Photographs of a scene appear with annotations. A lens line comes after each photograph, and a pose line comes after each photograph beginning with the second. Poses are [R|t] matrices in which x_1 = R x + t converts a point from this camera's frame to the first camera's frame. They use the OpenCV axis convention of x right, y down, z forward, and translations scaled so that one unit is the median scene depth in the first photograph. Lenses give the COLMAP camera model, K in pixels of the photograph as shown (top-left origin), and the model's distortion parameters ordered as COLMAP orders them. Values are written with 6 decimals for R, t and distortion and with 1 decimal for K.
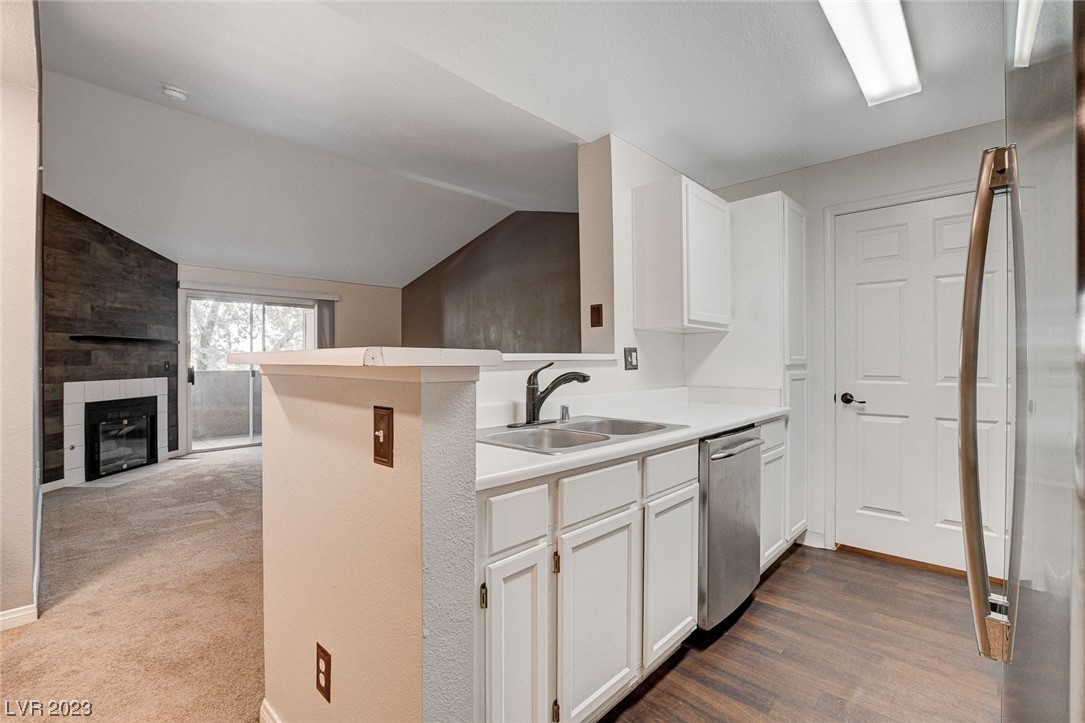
lens RADIAL K [[472.7, 0, 541.5], [0, 472.7, 356.1], [0, 0, 1]] dist [-0.022888, 0.004507]
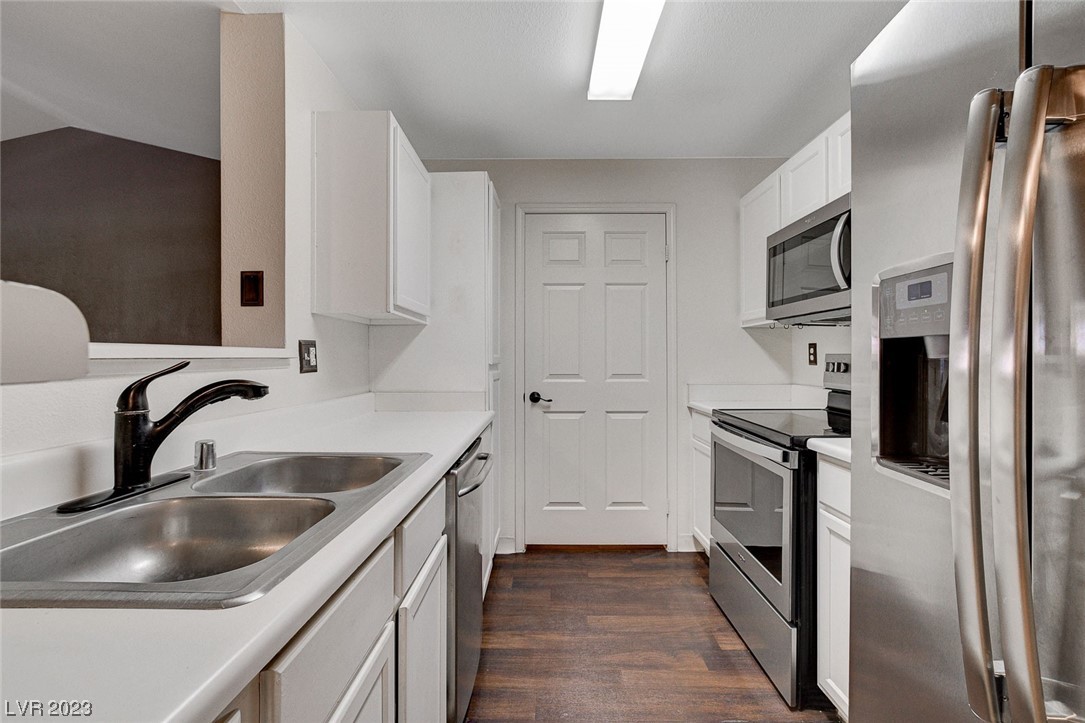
lens RADIAL K [[472.7, 0, 543.5], [0, 472.7, 354.9], [0, 0, 1]] dist [-0.022888, 0.004507]
pose [[0.730938, 0.009101, 0.682383, -0.028339], [-0.010010, 0.999946, -0.002614, 0.001911], [-0.682371, -0.004920, 0.730990, 0.280919]]
